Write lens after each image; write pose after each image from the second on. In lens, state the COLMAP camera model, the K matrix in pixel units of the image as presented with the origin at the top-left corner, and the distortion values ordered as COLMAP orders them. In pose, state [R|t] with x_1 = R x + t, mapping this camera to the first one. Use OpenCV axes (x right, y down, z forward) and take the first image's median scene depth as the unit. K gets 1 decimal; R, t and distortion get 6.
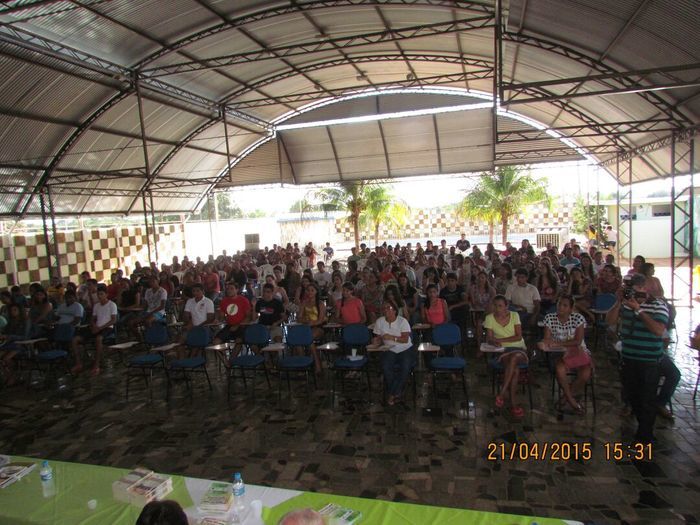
lens RADIAL K [[499.6, 0, 348.5], [0, 499.6, 261.0], [0, 0, 1]] dist [-0.025173, 0.004027]
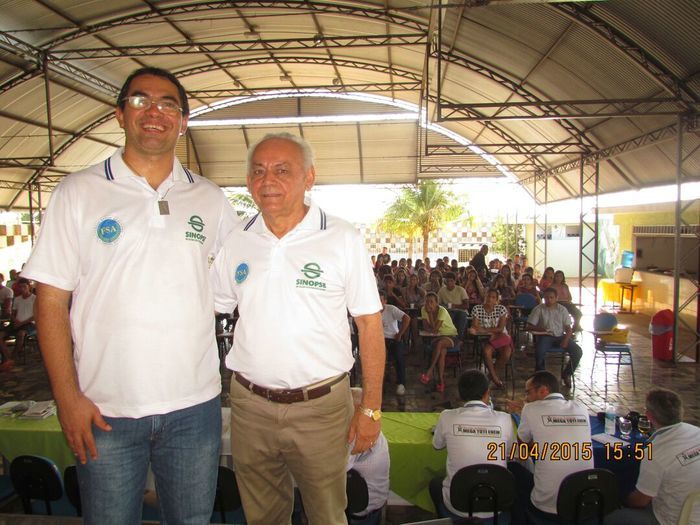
lens RADIAL K [[574.0, 0, 349.0], [0, 574.0, 258.7], [0, 0, 1]] dist [-0.045176, 0.025165]
pose [[0.982681, 0.033064, 0.182330, -0.041650], [-0.025327, 0.998684, -0.044598, 0.020949], [-0.183564, 0.039207, 0.982225, -0.077417]]
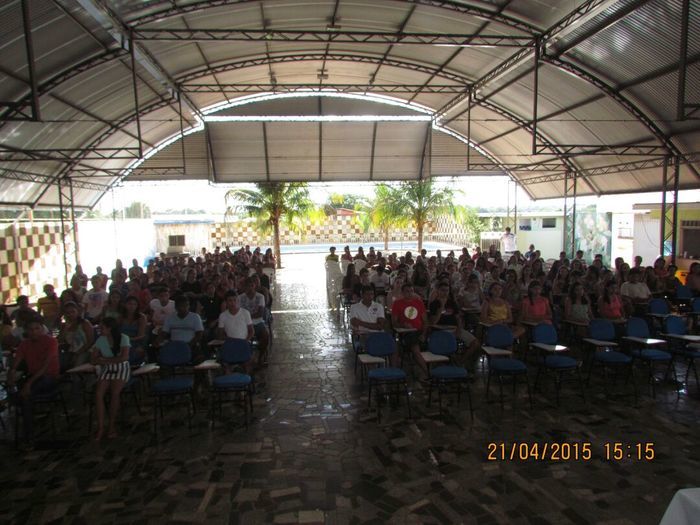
lens RADIAL K [[499.6, 0, 347.4], [0, 499.6, 262.3], [0, 0, 1]] dist [-0.025173, 0.004027]
pose [[0.927504, 0.001990, 0.373809, -0.293279], [0.003757, 0.999886, -0.014645, 0.008220], [-0.373796, 0.014988, 0.927390, 0.091163]]
